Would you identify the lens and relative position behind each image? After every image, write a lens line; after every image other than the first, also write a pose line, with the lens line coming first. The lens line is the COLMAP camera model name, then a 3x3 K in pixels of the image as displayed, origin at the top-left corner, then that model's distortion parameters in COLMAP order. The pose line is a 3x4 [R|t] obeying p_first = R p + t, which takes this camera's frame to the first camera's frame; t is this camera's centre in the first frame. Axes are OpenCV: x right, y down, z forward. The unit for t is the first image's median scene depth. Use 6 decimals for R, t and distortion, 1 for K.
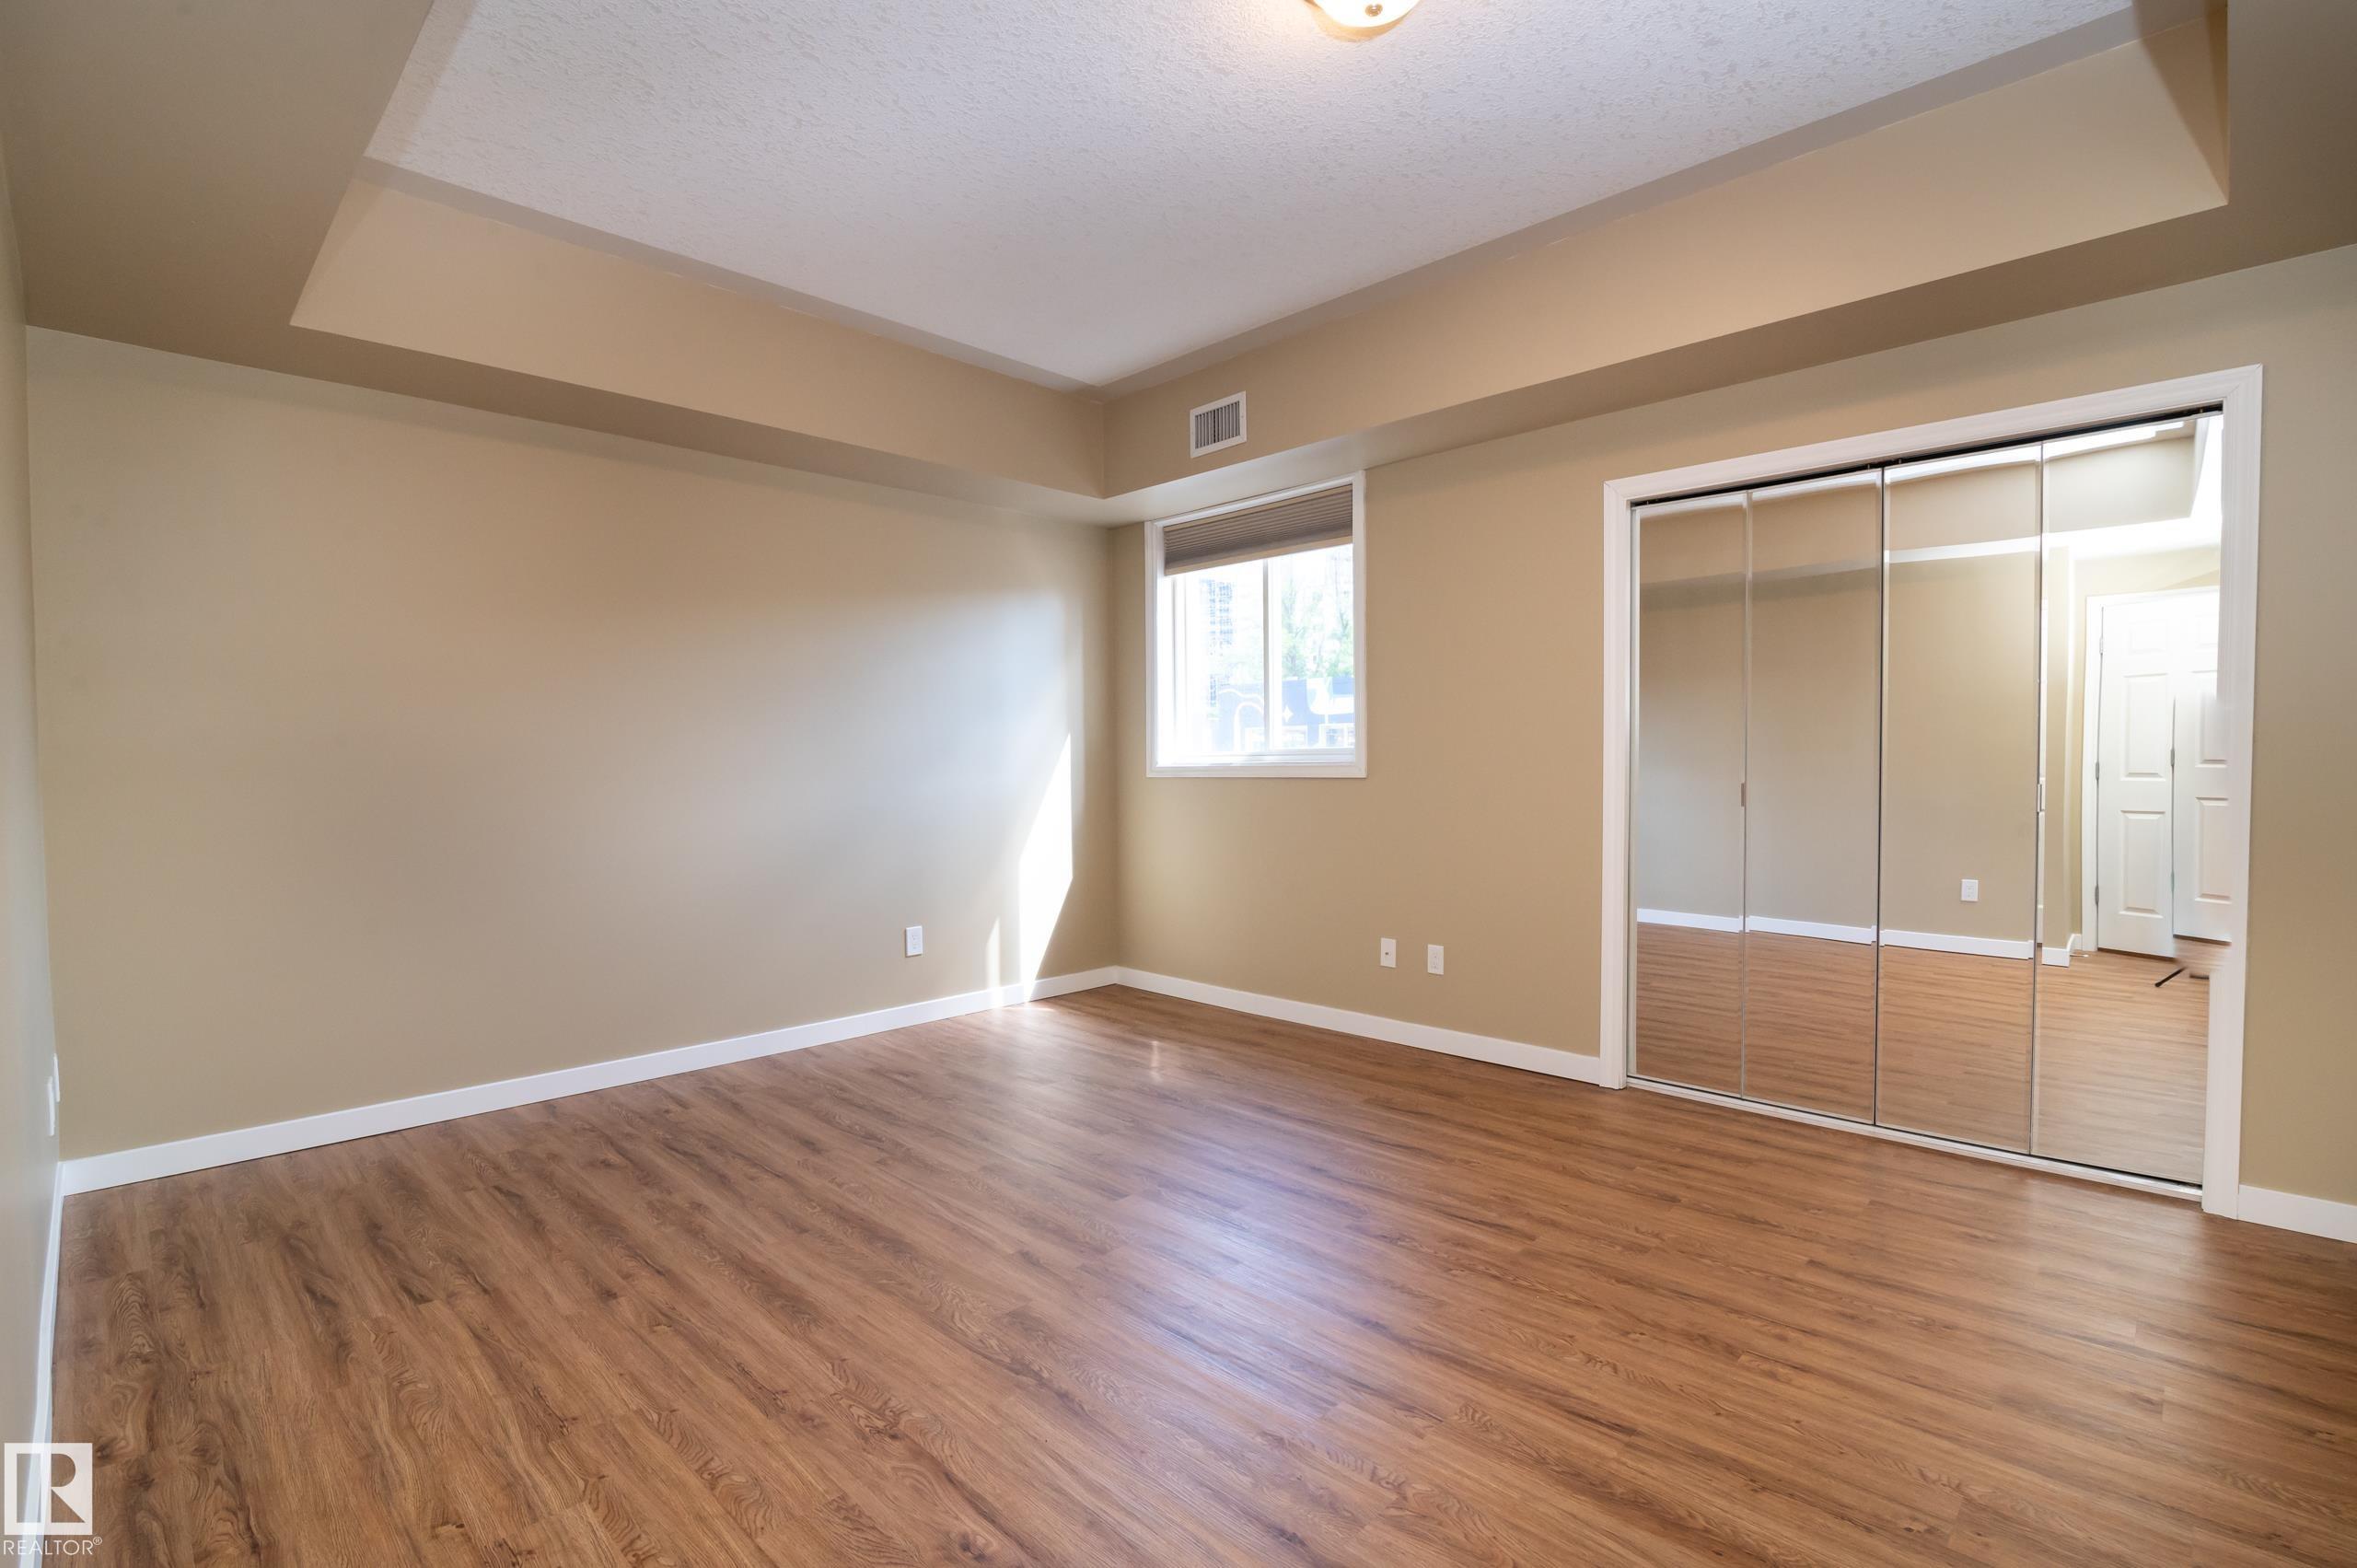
lens RADIAL K [[1103.9, 0, 1179.6], [0, 1103.9, 784.5], [0, 0, 1]] dist [-0.004547, -0.000515]
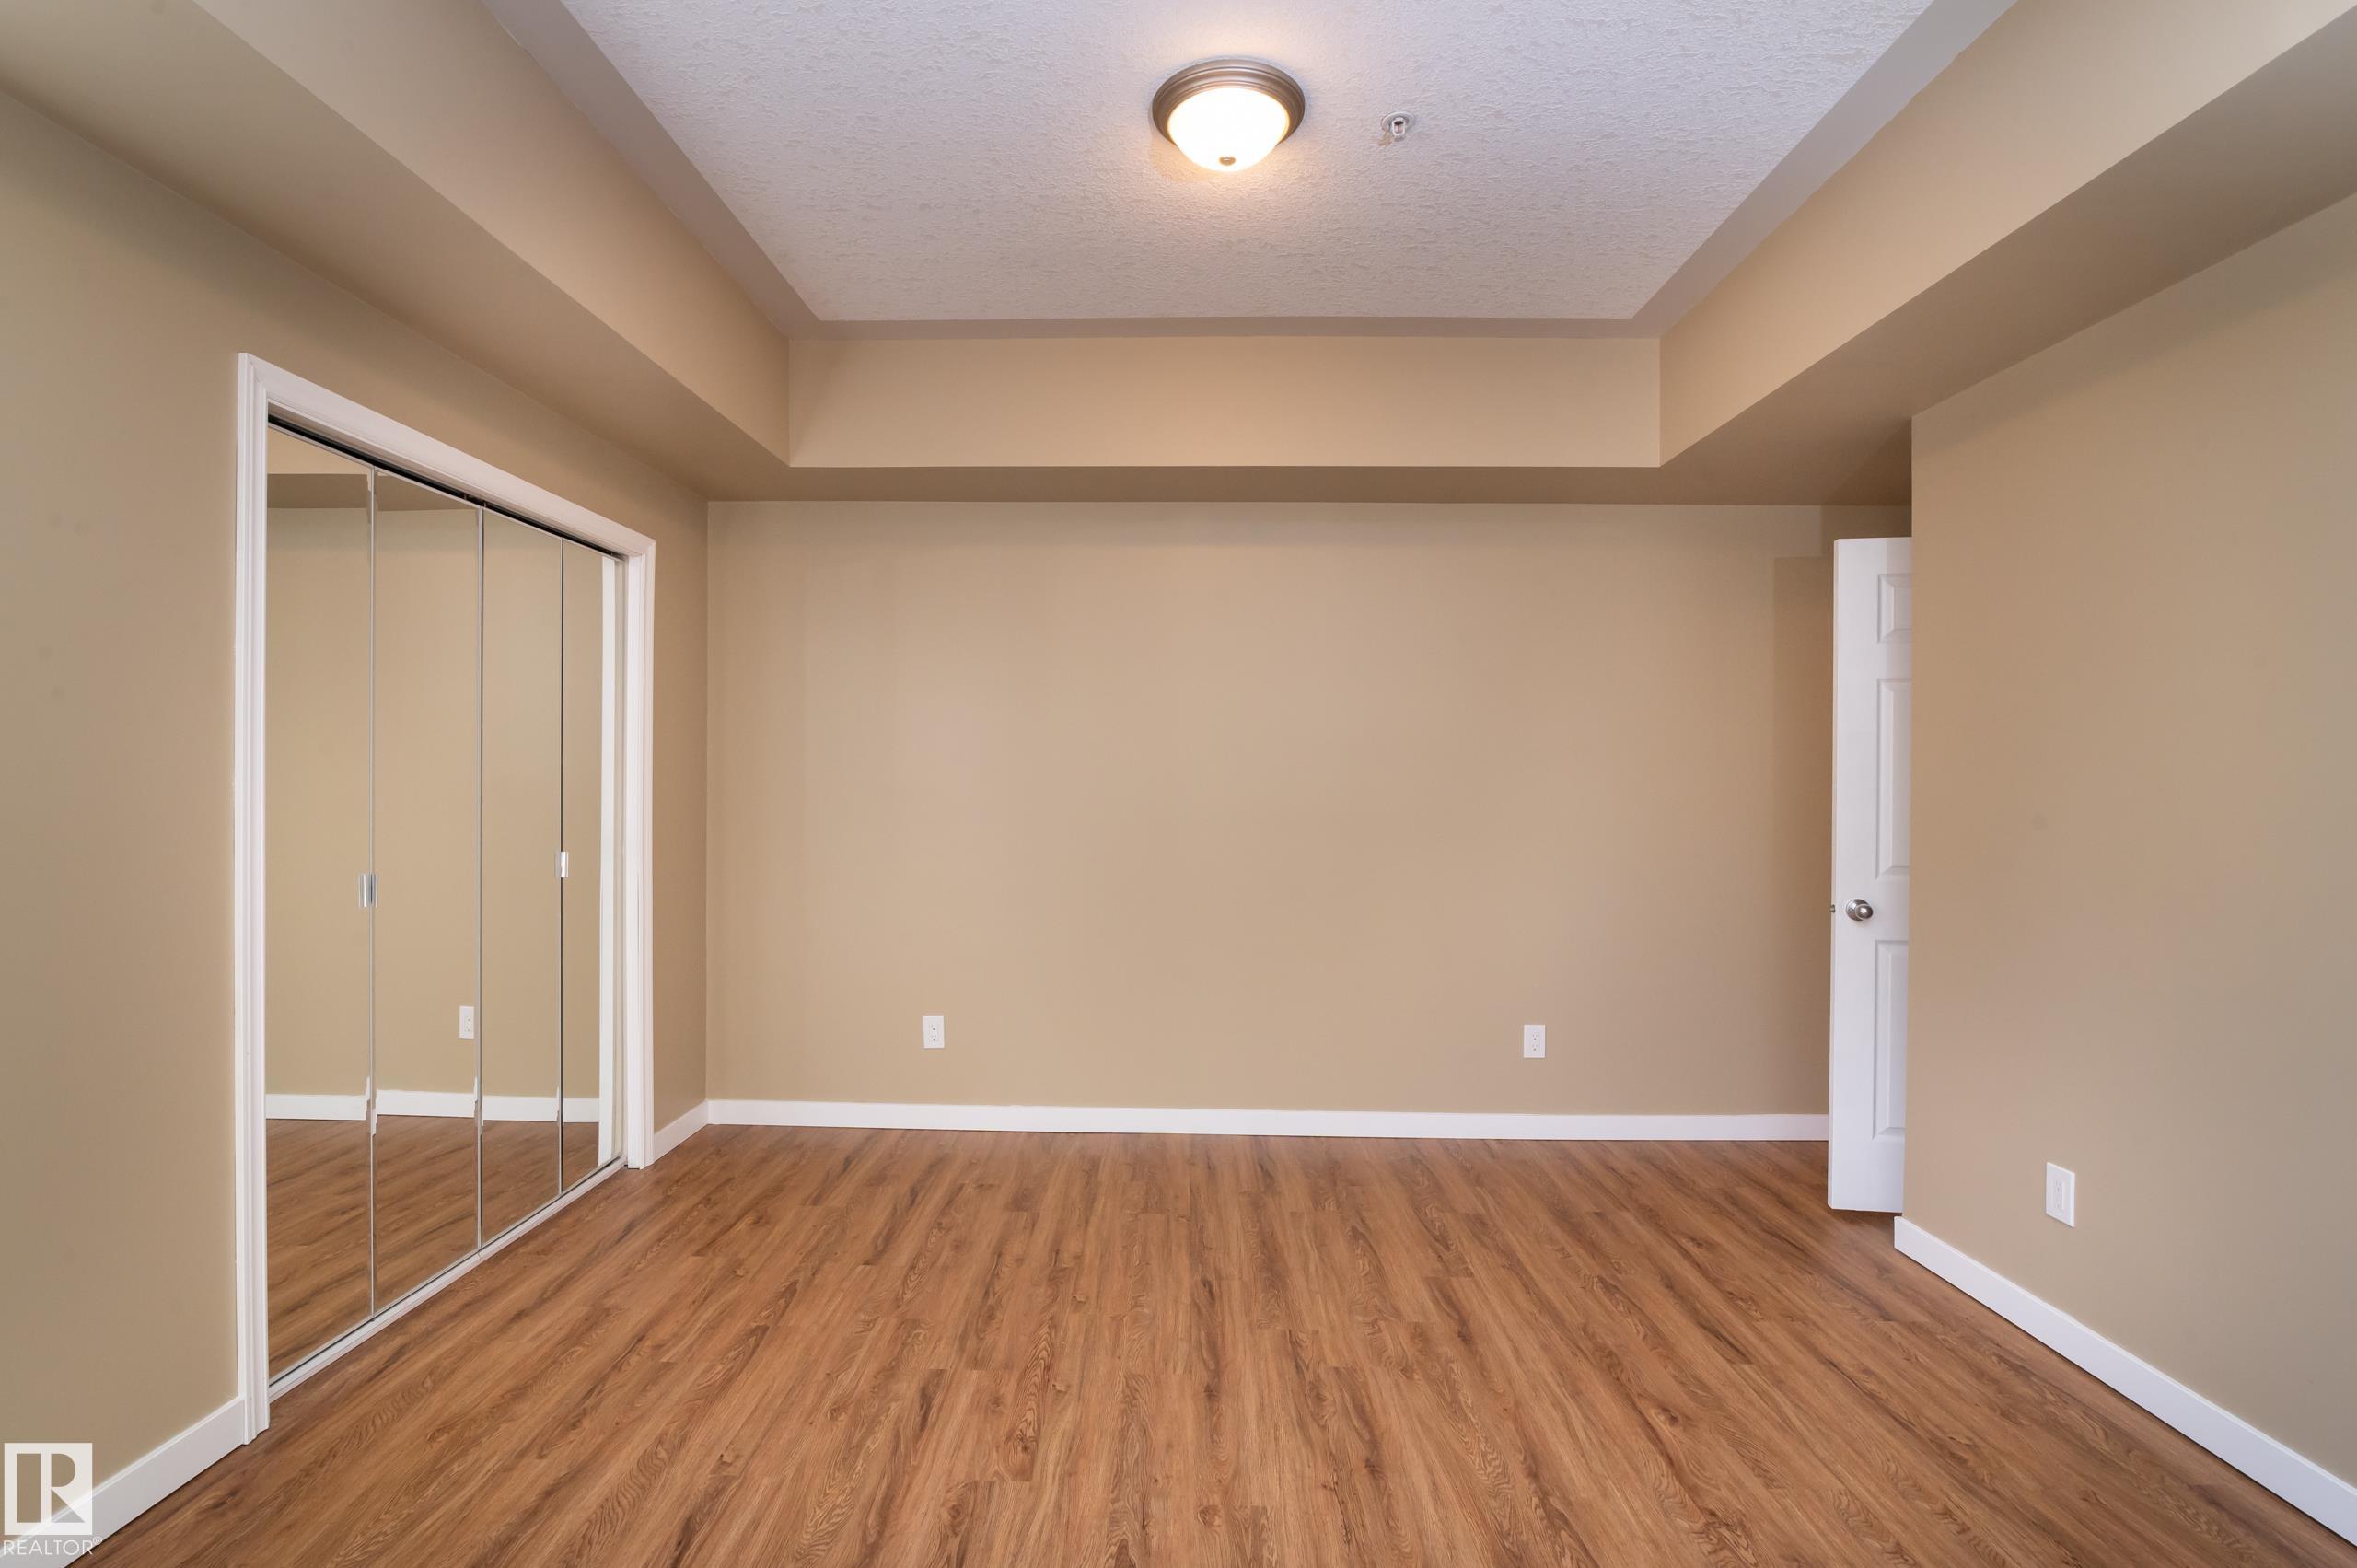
lens RADIAL K [[1103.9, 0, 1182.1], [0, 1103.9, 784.3], [0, 0, 1]] dist [-0.004547, -0.000515]
pose [[-0.693485, 0.000778, 0.720471, -0.582838], [0.010262, 0.999909, 0.008797, -0.094117], [-0.720398, 0.013494, -0.693430, 1.828406]]
